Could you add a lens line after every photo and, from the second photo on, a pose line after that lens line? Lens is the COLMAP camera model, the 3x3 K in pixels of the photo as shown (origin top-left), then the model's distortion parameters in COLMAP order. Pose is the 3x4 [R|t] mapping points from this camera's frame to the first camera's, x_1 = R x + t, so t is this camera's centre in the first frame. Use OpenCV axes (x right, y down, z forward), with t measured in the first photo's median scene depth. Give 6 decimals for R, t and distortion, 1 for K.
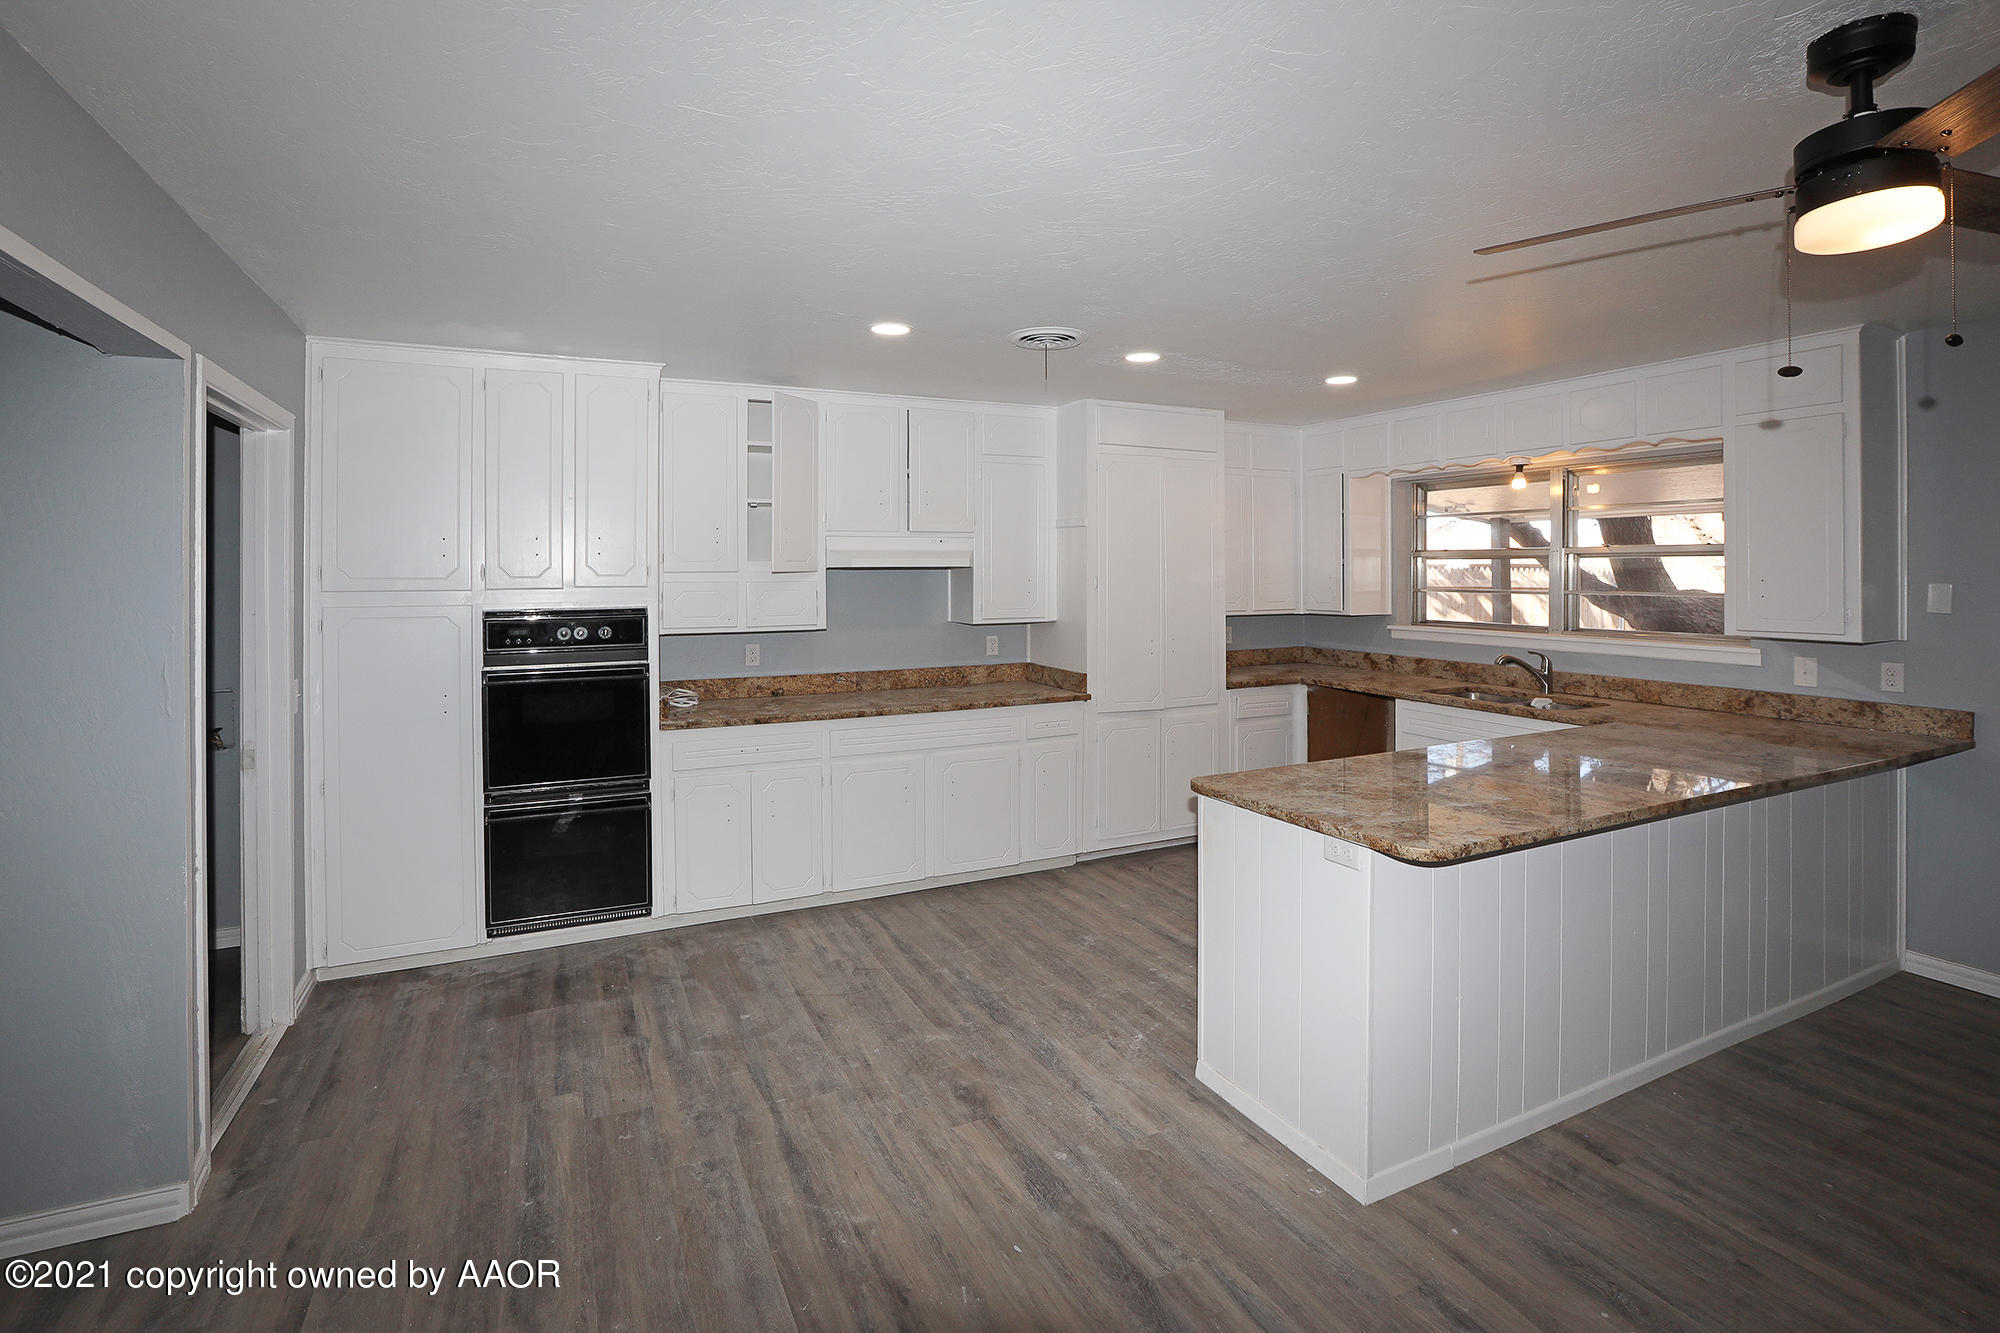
lens RADIAL K [[935.0, 0, 996.6], [0, 935.0, 578.3], [0, 0, 1]] dist [-0.065878, 0.025358]
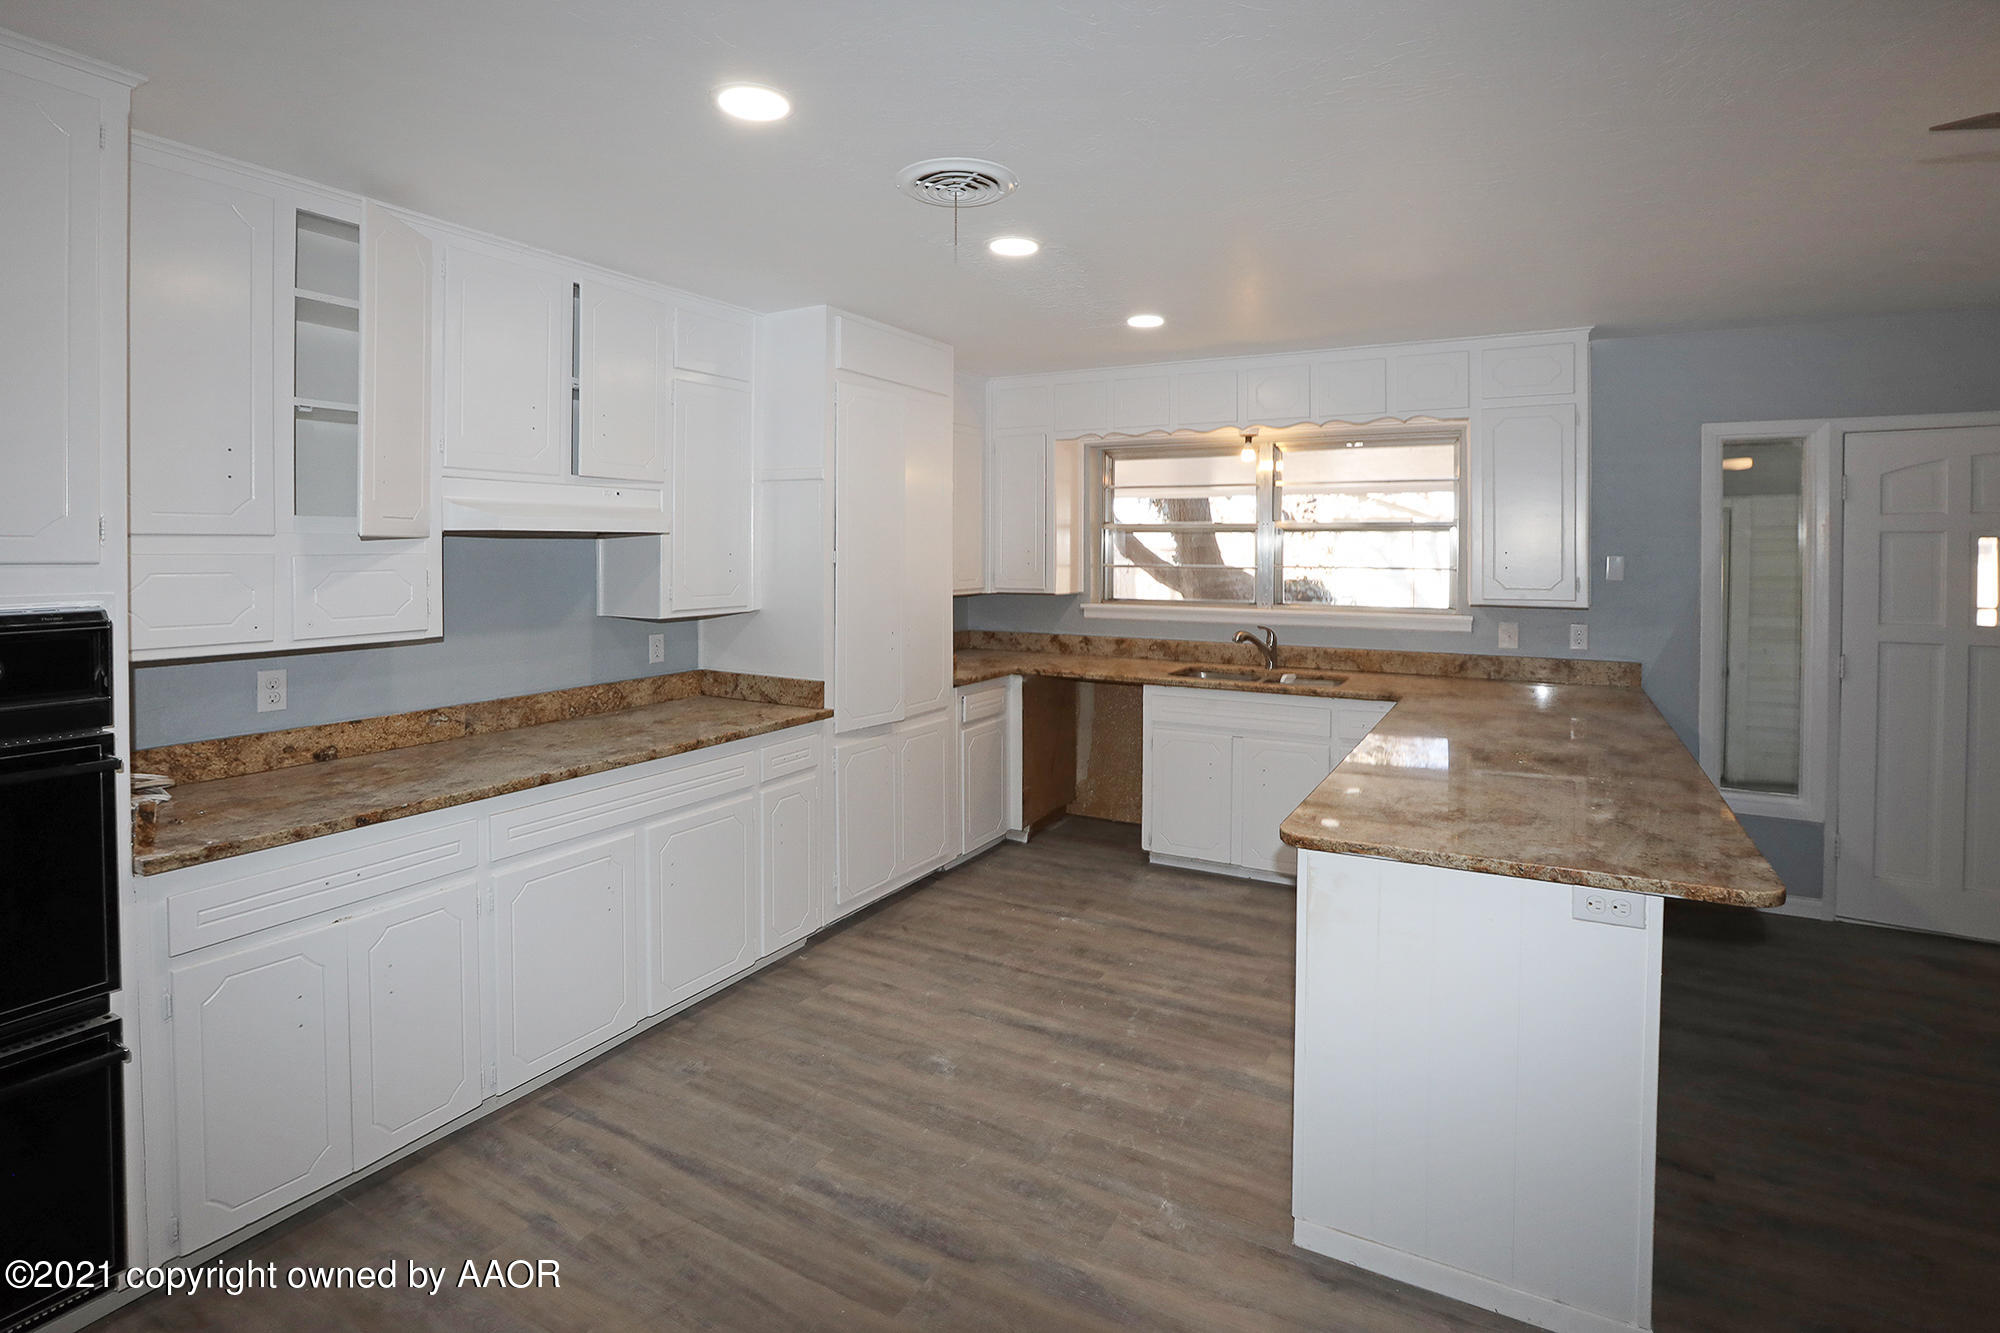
lens RADIAL K [[965.9, 0, 1005.7], [0, 965.9, 556.2], [0, 0, 1]] dist [-0.065183, 0.026142]
pose [[0.821807, -0.000221, 0.569766, -0.227596], [0.000795, 0.999999, -0.000760, 0.004958], [-0.569766, 0.001077, 0.821806, 0.314738]]
